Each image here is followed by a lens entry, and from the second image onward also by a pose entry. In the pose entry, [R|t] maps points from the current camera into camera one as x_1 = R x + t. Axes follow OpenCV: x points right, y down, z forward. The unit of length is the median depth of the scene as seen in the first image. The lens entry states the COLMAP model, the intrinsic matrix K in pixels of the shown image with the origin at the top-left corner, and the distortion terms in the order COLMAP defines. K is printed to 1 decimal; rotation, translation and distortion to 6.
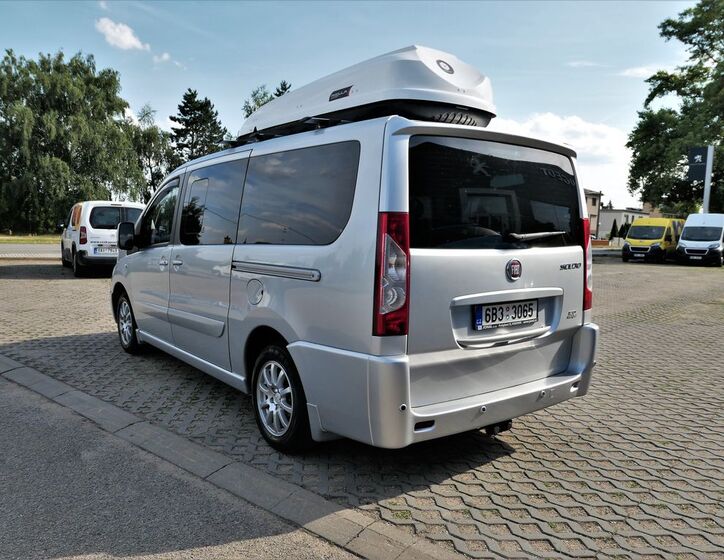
lens RADIAL K [[608.5, 0, 362.0], [0, 608.5, 280.0], [0, 0, 1]] dist [-0.016989, -0.015903]
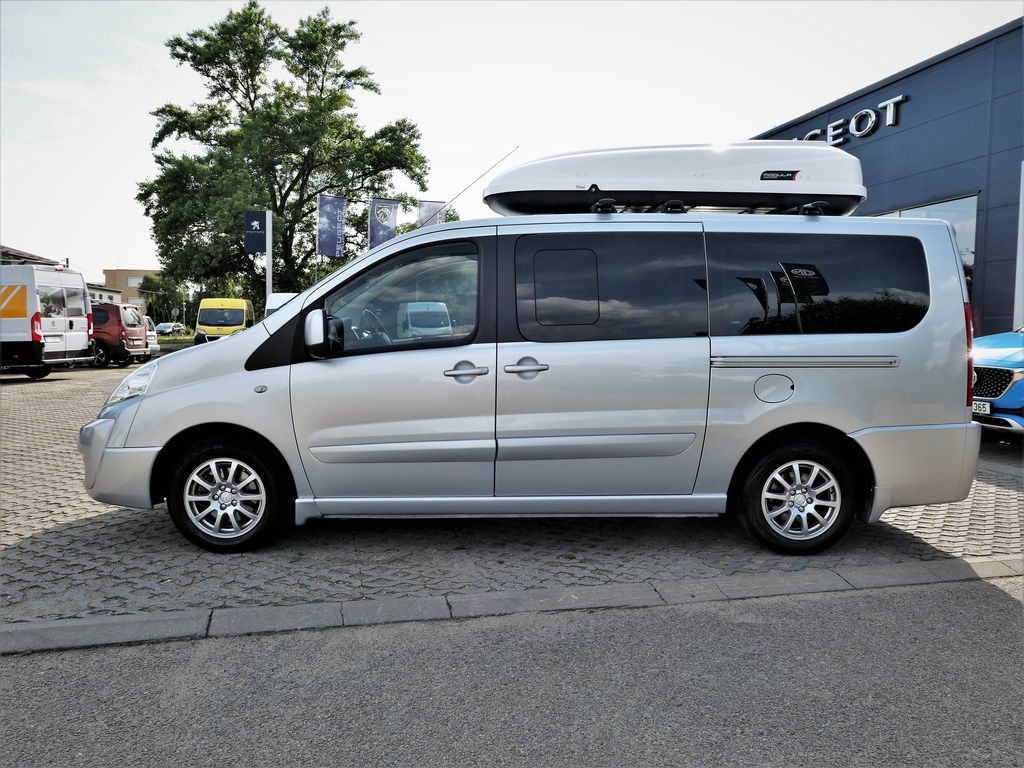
lens RADIAL K [[833.4, 0, 514.9], [0, 833.4, 385.2], [0, 0, 1]] dist [-0.011811, -0.002724]
pose [[0.564960, -0.076542, 0.821561, -0.149021], [0.073016, 0.996420, 0.042622, -0.006933], [-0.821881, 0.035908, 0.568526, 0.066311]]
